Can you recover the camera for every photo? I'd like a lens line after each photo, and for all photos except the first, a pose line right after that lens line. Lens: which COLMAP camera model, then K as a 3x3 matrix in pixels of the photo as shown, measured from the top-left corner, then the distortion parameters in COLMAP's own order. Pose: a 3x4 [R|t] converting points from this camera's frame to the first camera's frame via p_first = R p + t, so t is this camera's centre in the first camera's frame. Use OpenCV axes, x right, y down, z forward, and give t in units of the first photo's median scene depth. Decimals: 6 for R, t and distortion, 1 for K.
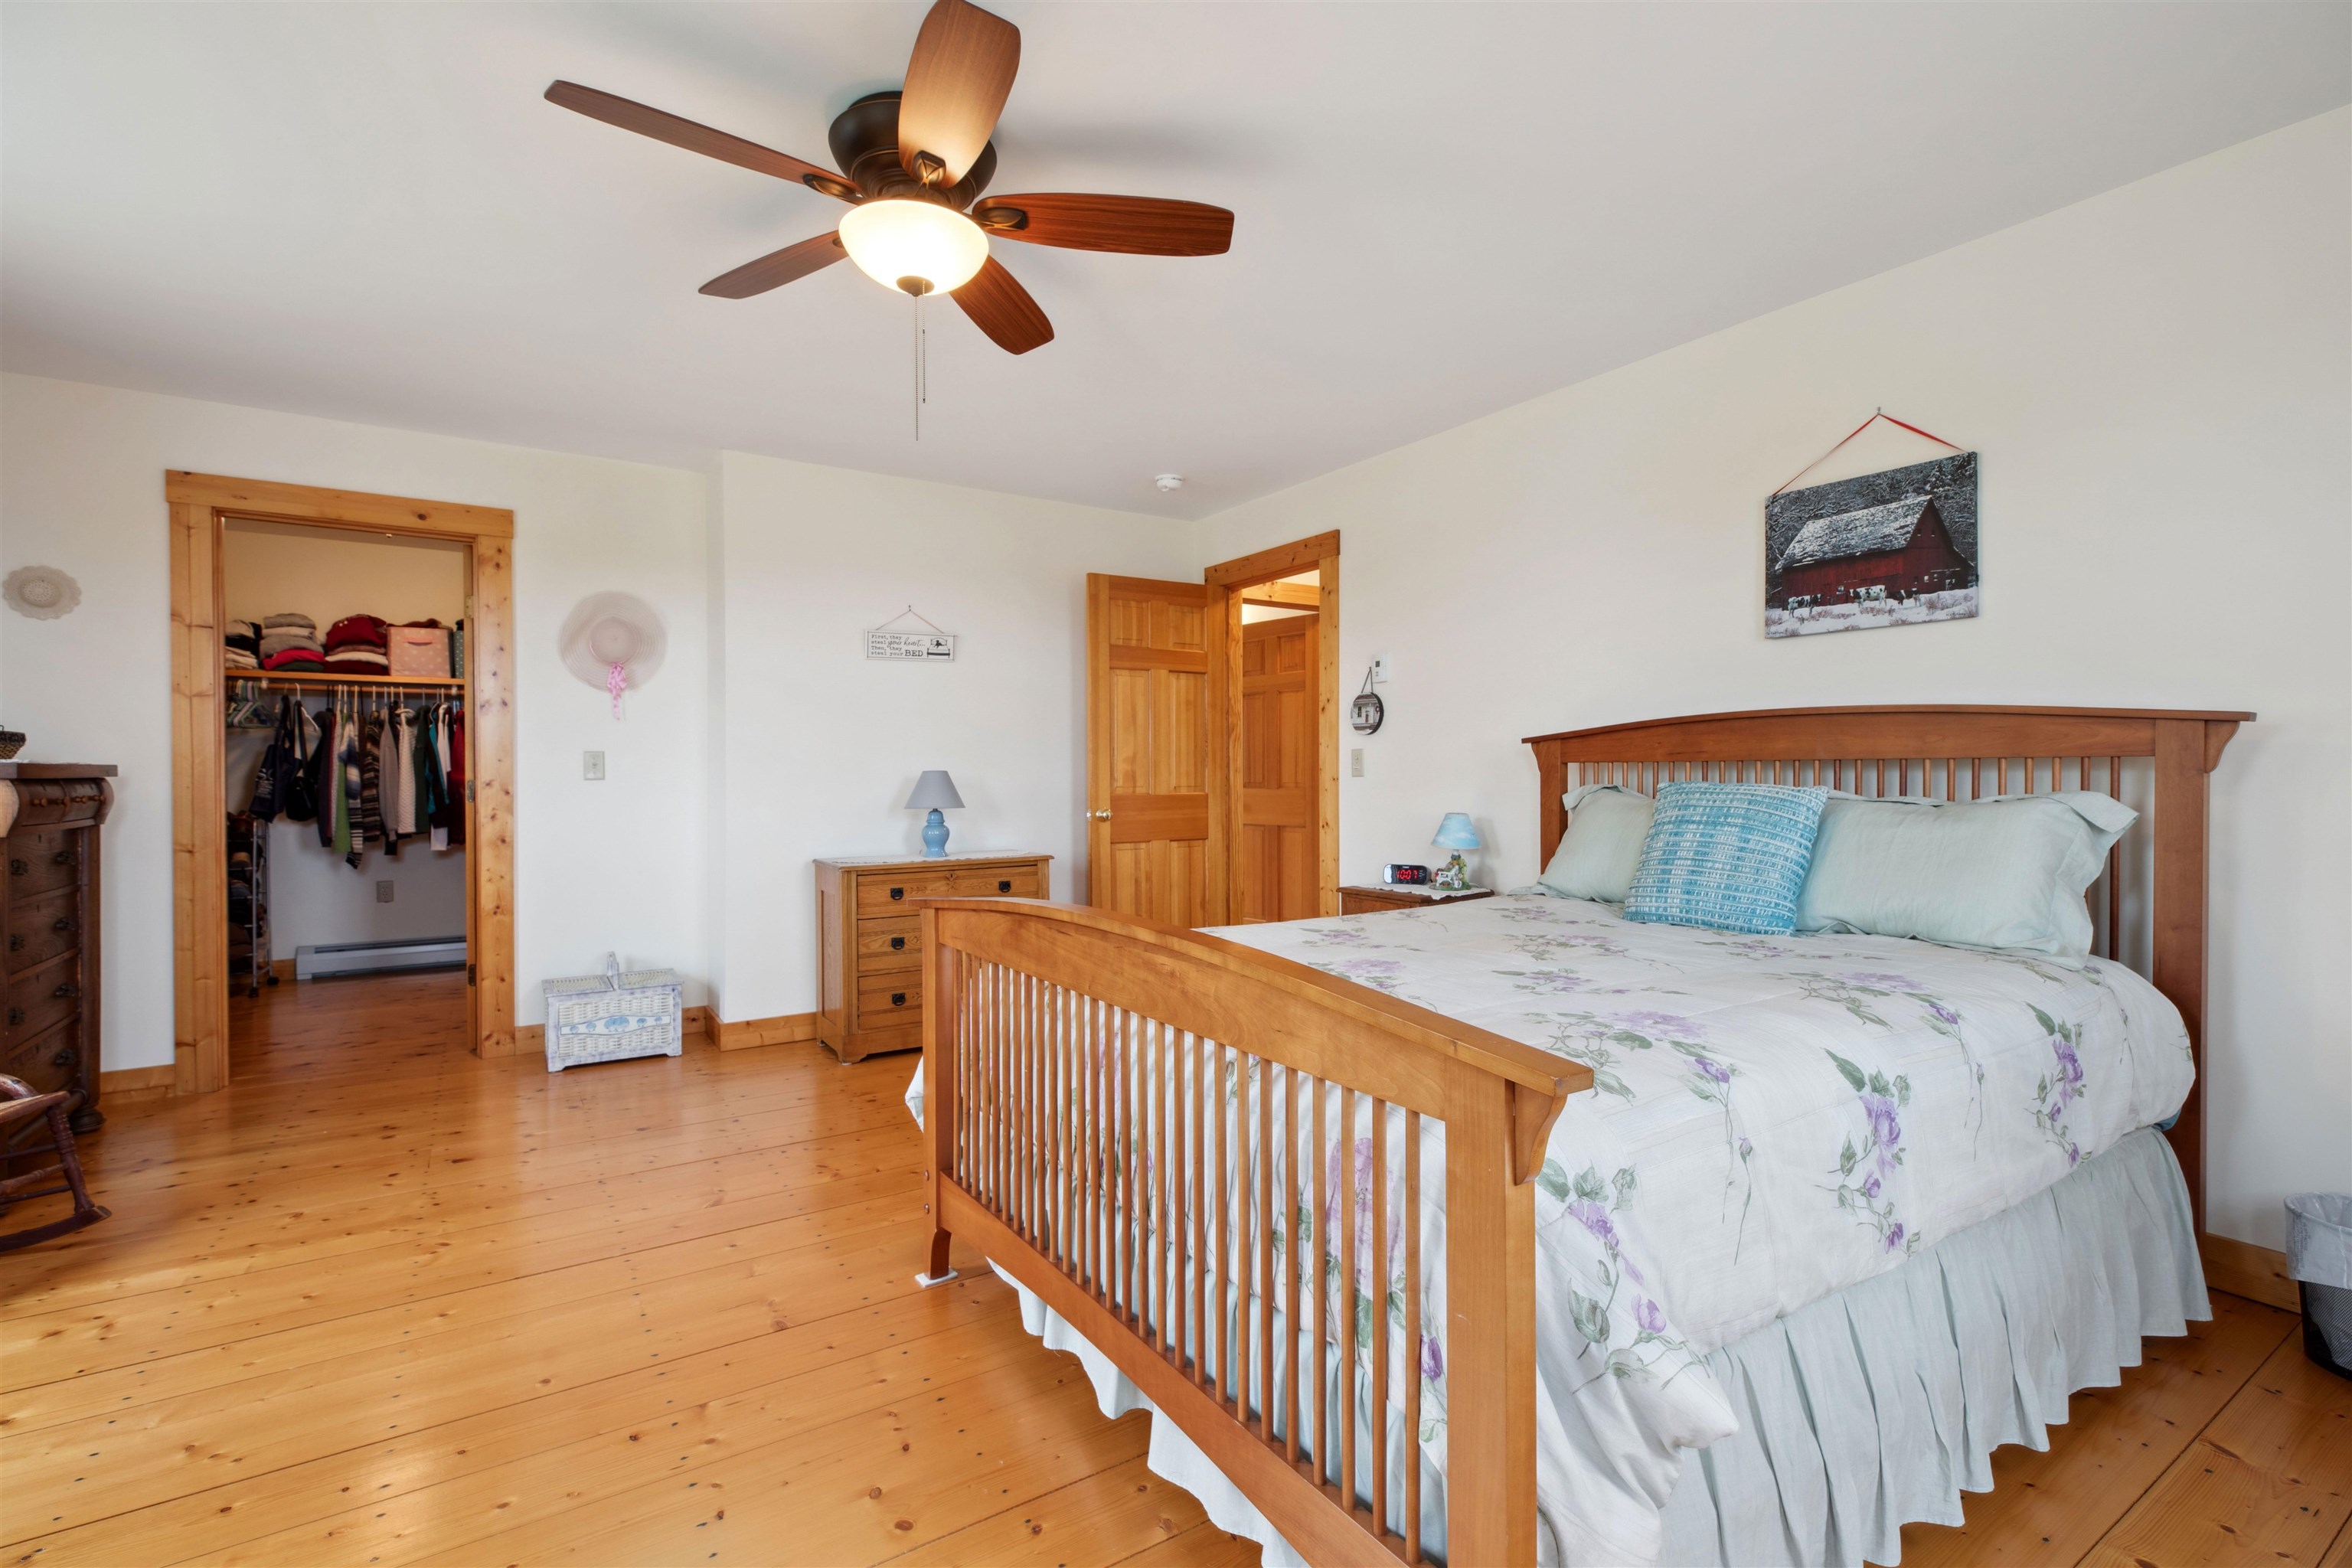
lens RADIAL K [[1063.1, 0, 1178.1], [0, 1063.1, 777.6], [0, 0, 1]] dist [0.009346, -0.000110]
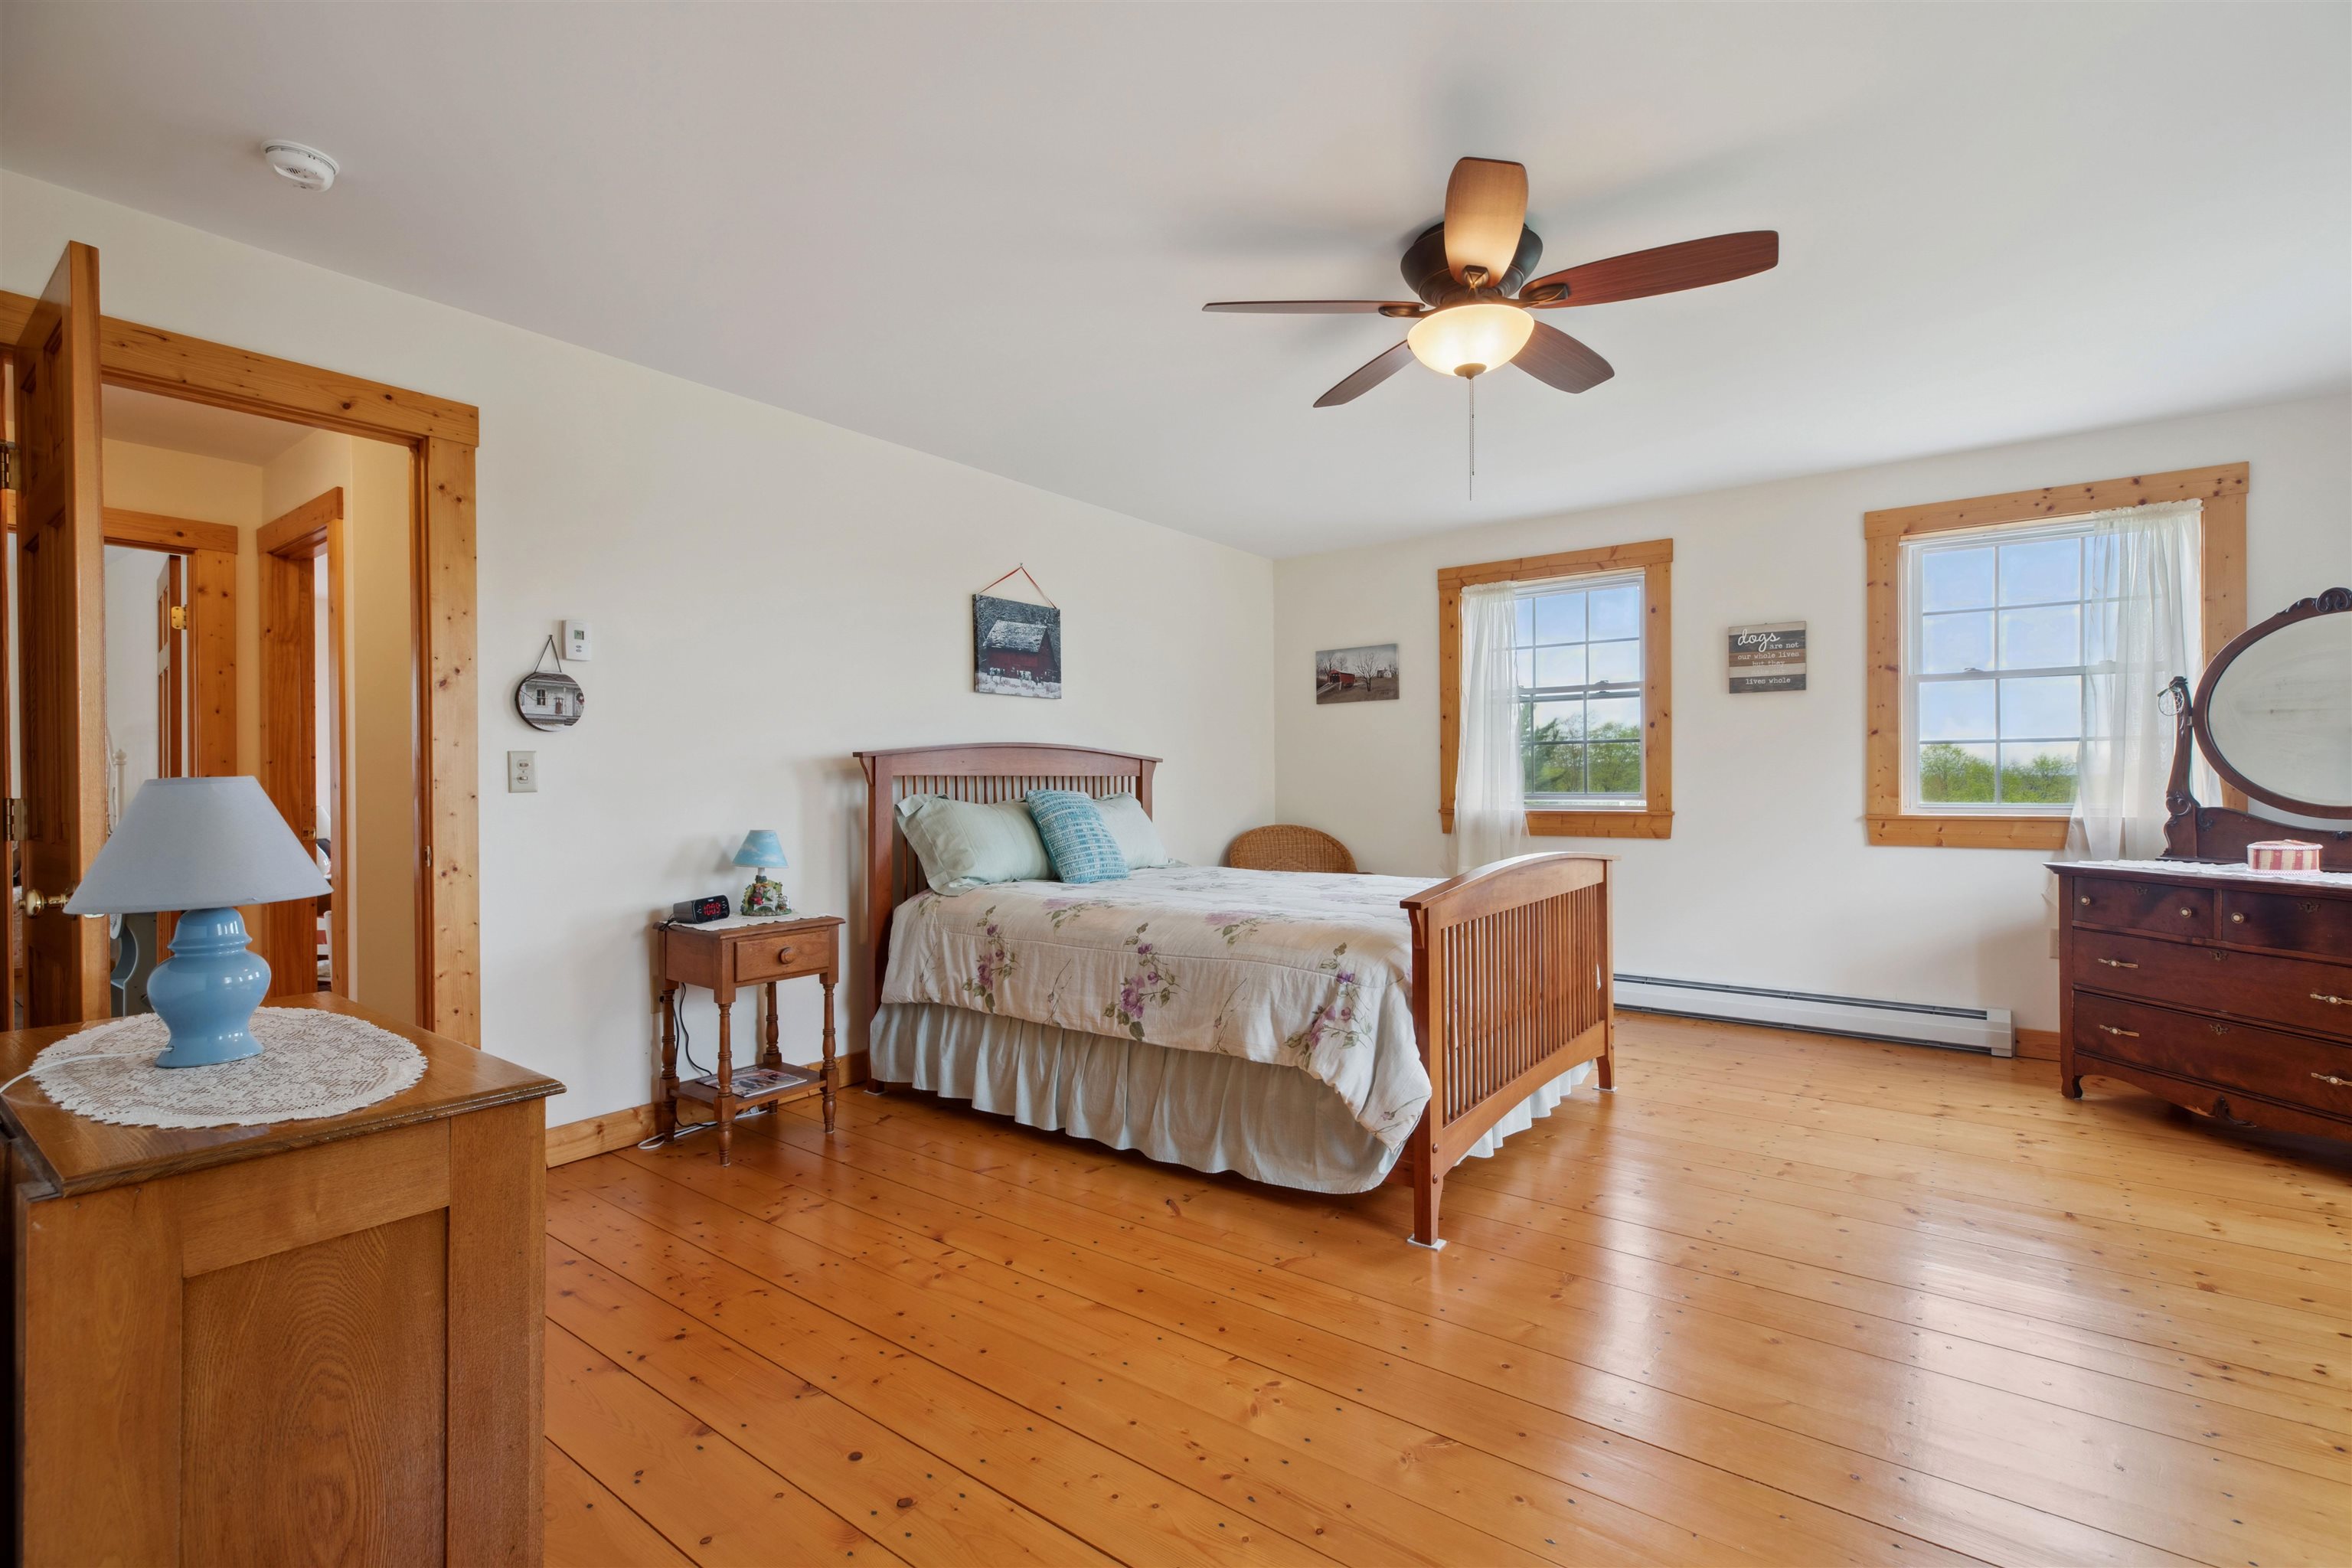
lens RADIAL K [[1063.1, 0, 1177.1], [0, 1063.1, 783.0], [0, 0, 1]] dist [0.009346, -0.000110]
pose [[-0.340009, 0.002260, 0.940419, -0.926618], [0.009066, 0.999959, 0.000874, -0.004117], [-0.940378, 0.008823, -0.340016, 1.264279]]
